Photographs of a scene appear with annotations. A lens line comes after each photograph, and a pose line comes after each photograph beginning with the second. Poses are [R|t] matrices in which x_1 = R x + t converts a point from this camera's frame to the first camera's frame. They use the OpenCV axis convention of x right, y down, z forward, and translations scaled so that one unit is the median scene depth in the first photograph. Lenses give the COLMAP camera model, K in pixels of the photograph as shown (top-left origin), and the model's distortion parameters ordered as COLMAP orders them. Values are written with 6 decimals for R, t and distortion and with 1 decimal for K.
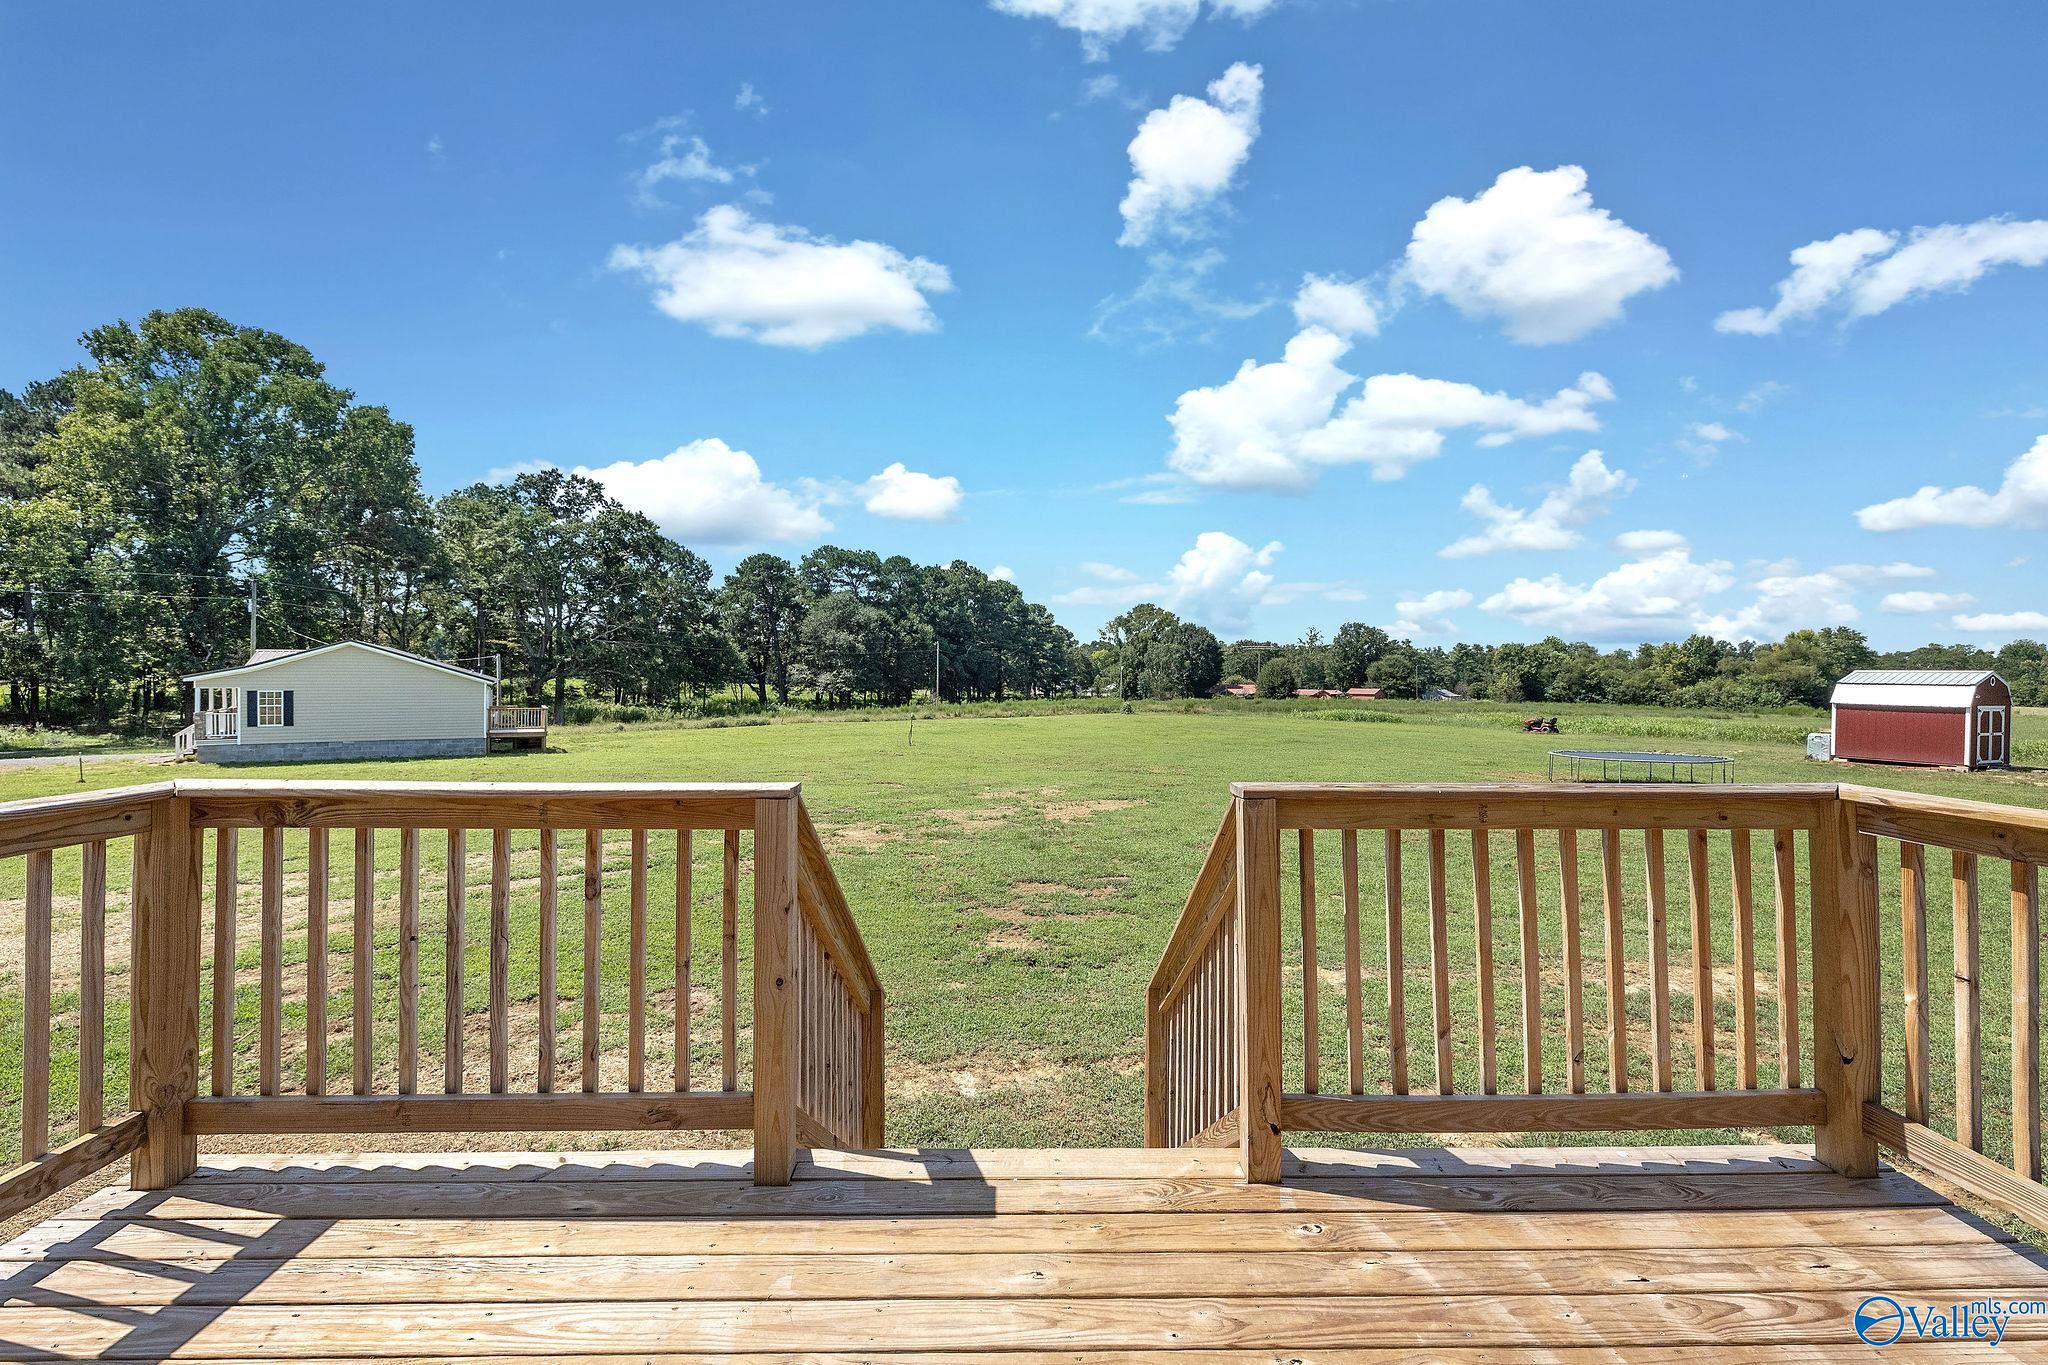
lens RADIAL K [[863.4, 0, 1019.8], [0, 863.4, 678.9], [0, 0, 1]] dist [0.001394, 0.000232]
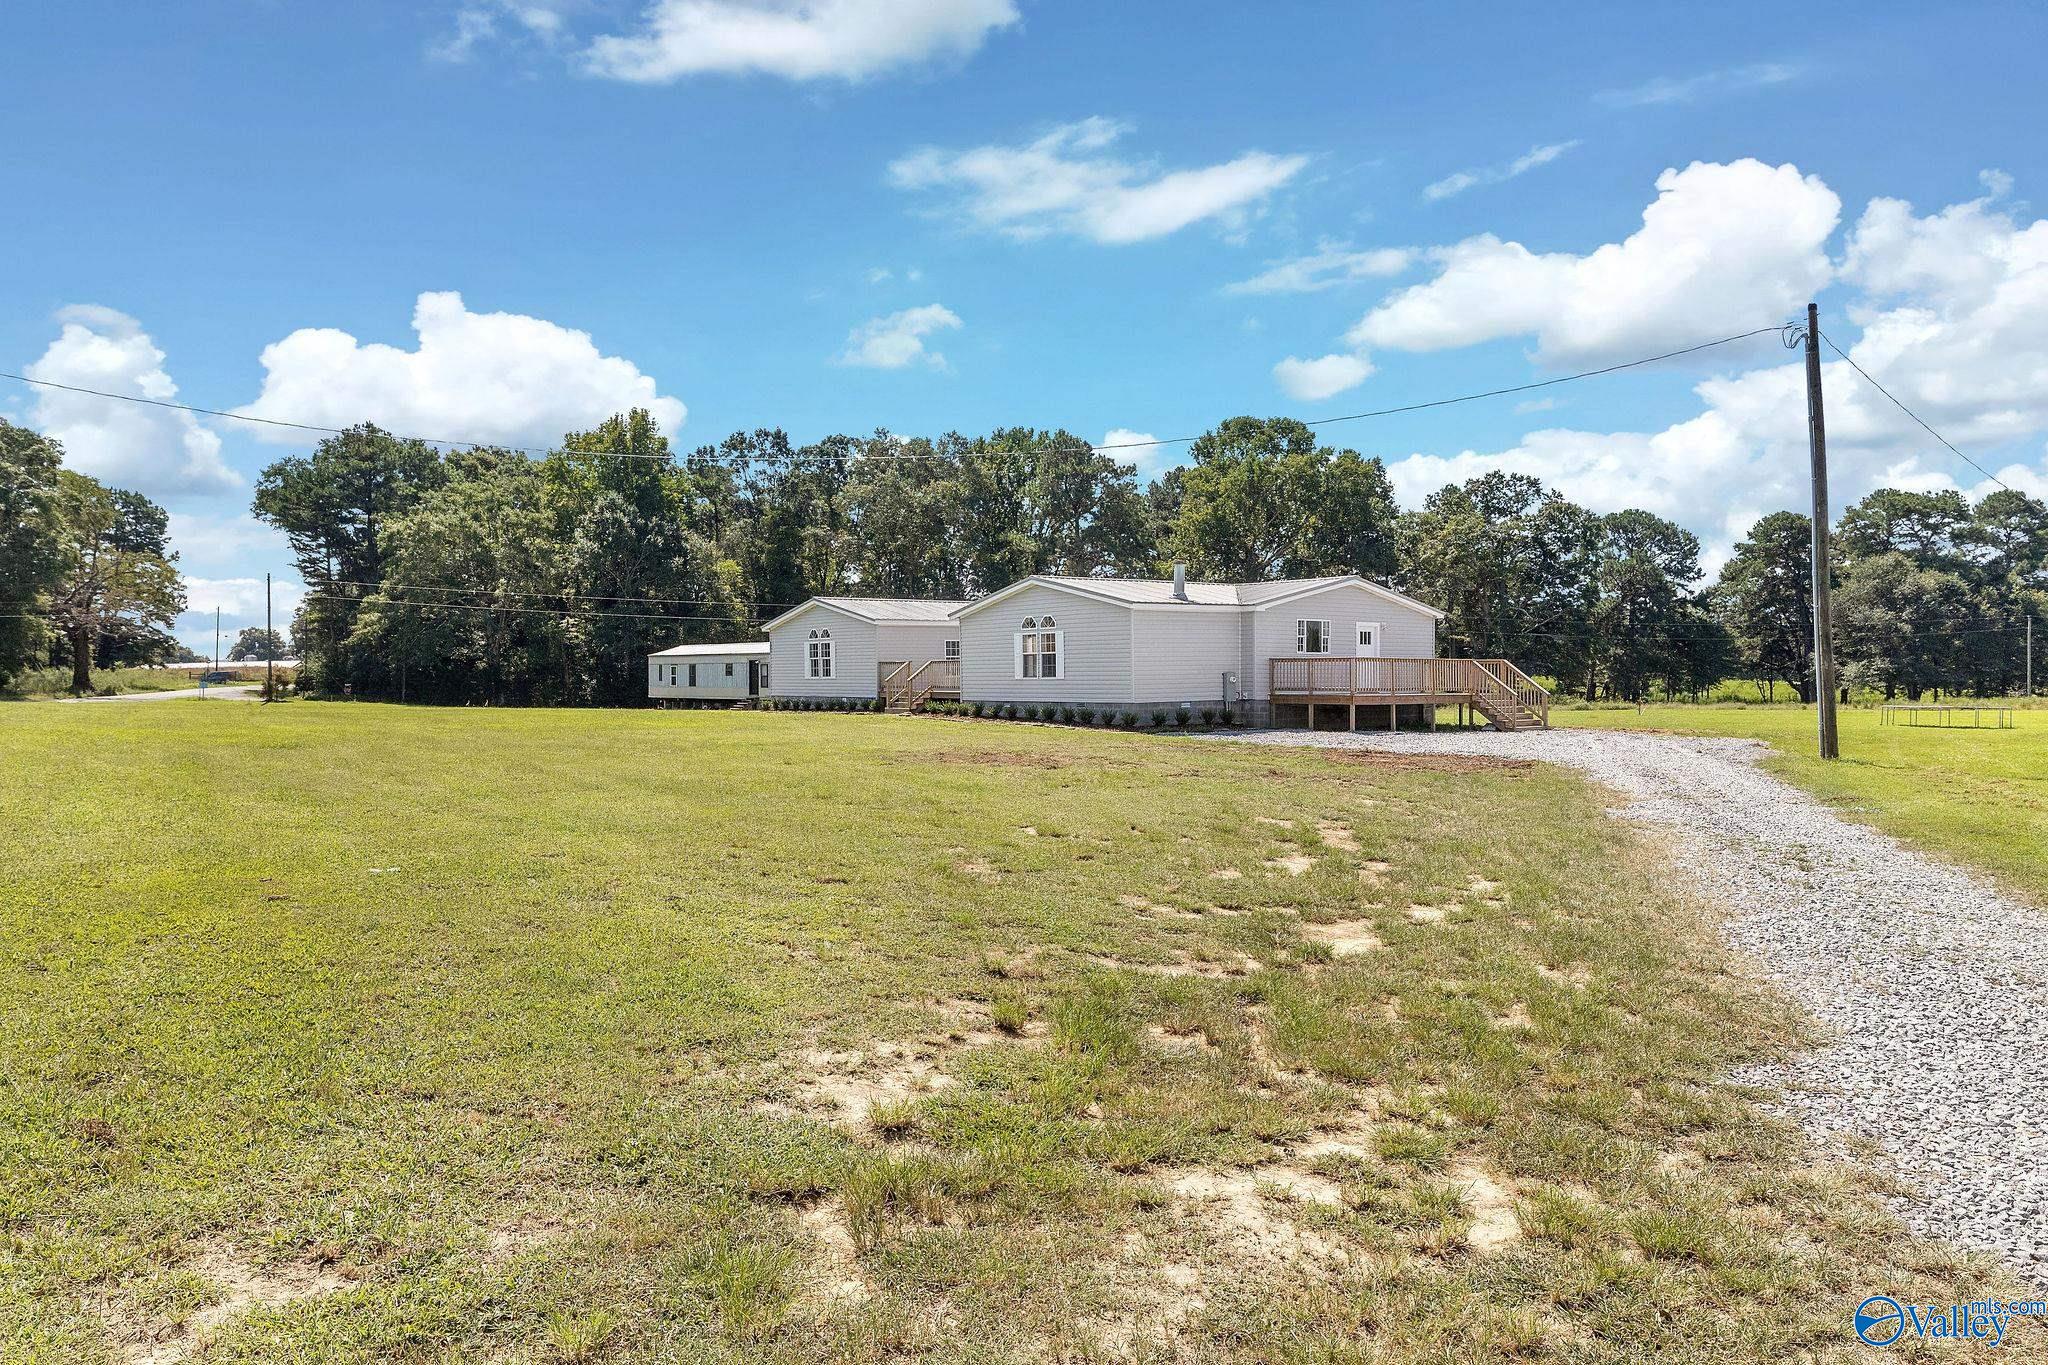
lens RADIAL K [[1345.6, 0, 1024.0], [0, 1345.6, 682.5], [0, 0, 1]] dist [-0.001350, -0.000836]
pose [[0.585729, -0.000455, -0.810507, 0.296148], [0.002151, 0.999997, 0.000994, 0.007293], [0.810504, -0.002326, 0.585728, -0.278911]]
